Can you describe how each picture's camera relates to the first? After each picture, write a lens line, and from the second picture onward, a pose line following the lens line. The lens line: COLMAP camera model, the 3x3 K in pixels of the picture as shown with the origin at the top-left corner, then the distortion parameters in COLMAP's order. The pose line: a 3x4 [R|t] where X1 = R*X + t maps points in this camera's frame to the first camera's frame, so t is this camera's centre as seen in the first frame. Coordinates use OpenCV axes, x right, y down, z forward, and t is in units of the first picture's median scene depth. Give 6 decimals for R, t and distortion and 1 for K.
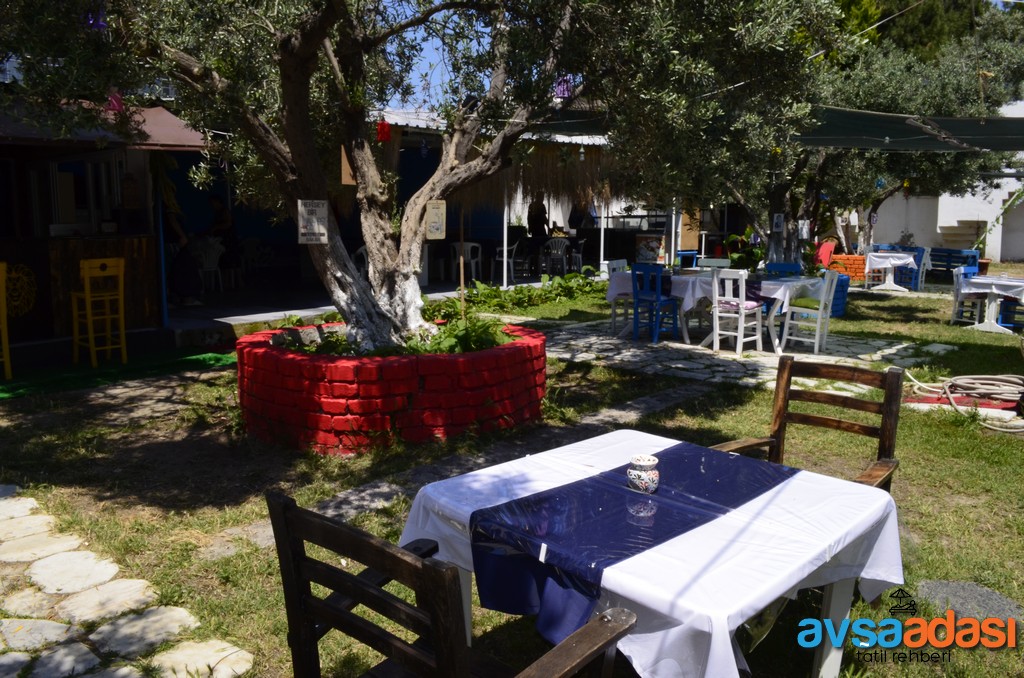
lens RADIAL K [[788.6, 0, 516.8], [0, 788.6, 336.5], [0, 0, 1]] dist [-0.091830, 0.011947]
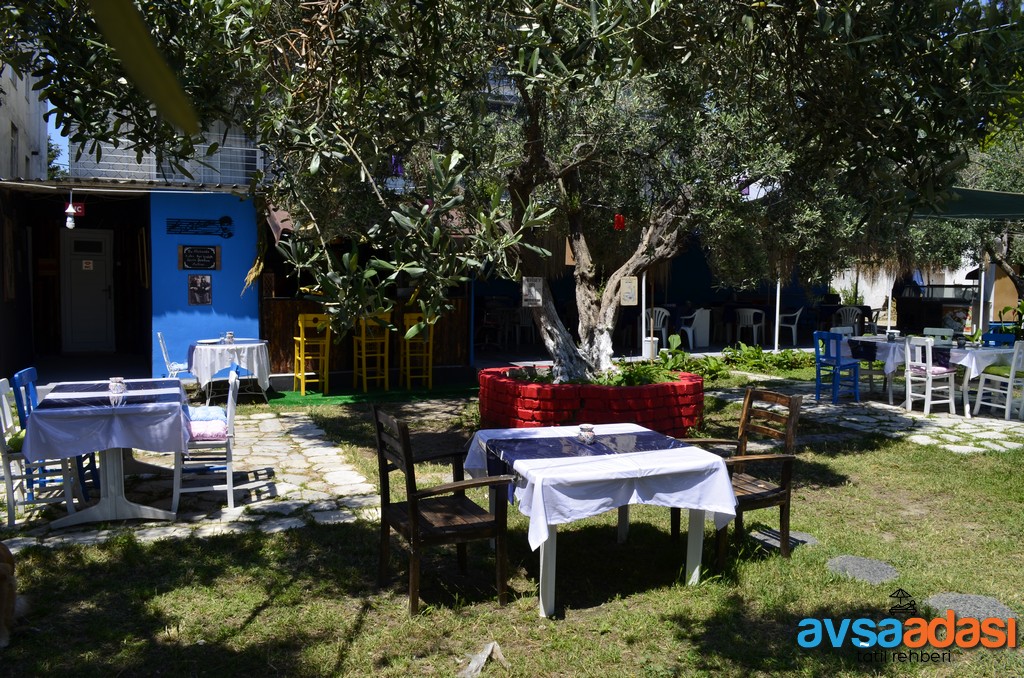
lens RADIAL K [[788.6, 0, 516.8], [0, 788.6, 336.5], [0, 0, 1]] dist [-0.091830, 0.011947]
pose [[0.899228, 0.034204, -0.436141, 0.320856], [-0.069351, 0.995478, -0.064917, 0.031154], [0.431948, 0.088622, 0.897534, -0.294610]]
